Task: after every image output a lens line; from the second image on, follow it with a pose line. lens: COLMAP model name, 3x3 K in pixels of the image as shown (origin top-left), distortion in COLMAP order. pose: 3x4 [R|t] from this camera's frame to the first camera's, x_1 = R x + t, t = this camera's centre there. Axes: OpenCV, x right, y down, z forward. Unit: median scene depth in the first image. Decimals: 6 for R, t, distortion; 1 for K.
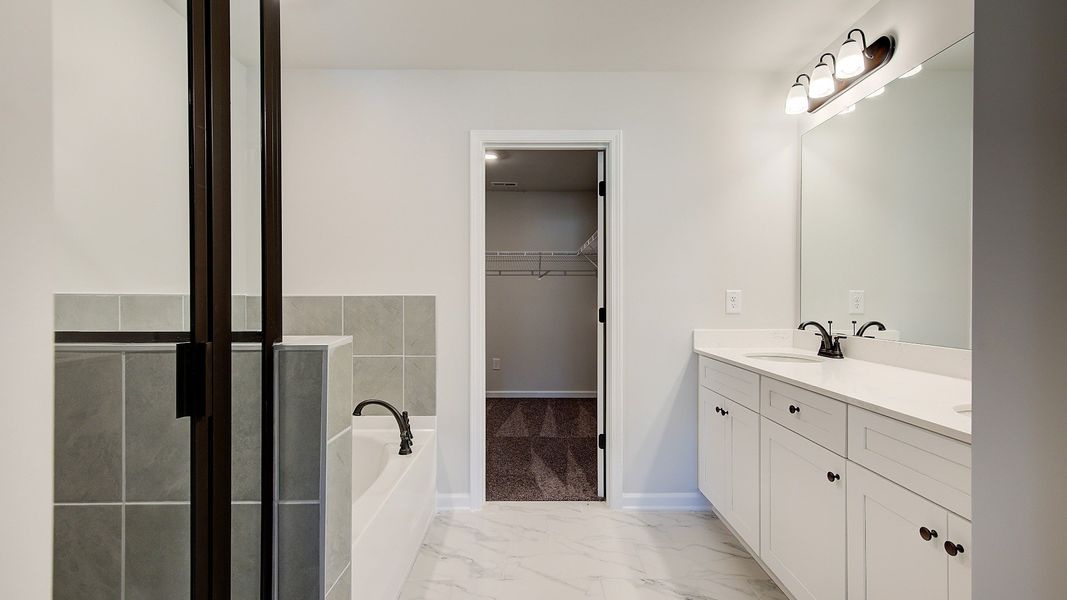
lens RADIAL K [[425.4, 0, 537.1], [0, 425.4, 300.3], [0, 0, 1]] dist [0.005371, -0.000157]
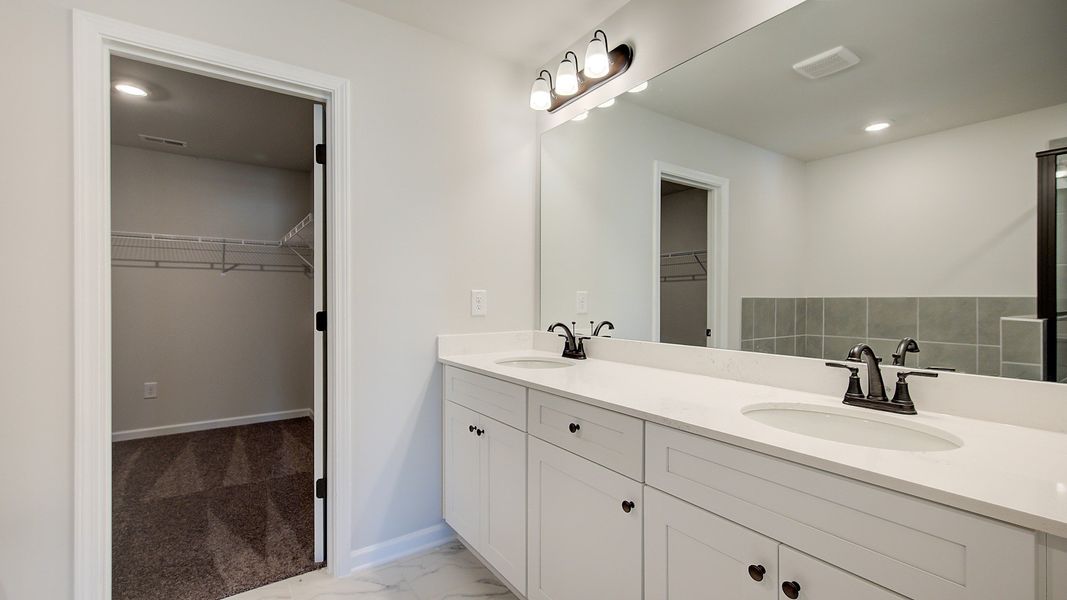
lens RADIAL K [[449.2, 0, 527.3], [0, 449.2, 301.4], [0, 0, 1]] dist [0.007081, 0.000121]
pose [[0.826090, -0.001866, 0.563536, 0.005531], [0.001911, 0.999998, 0.000510, -0.000140], [-0.563536, 0.000656, 0.826091, 0.146795]]
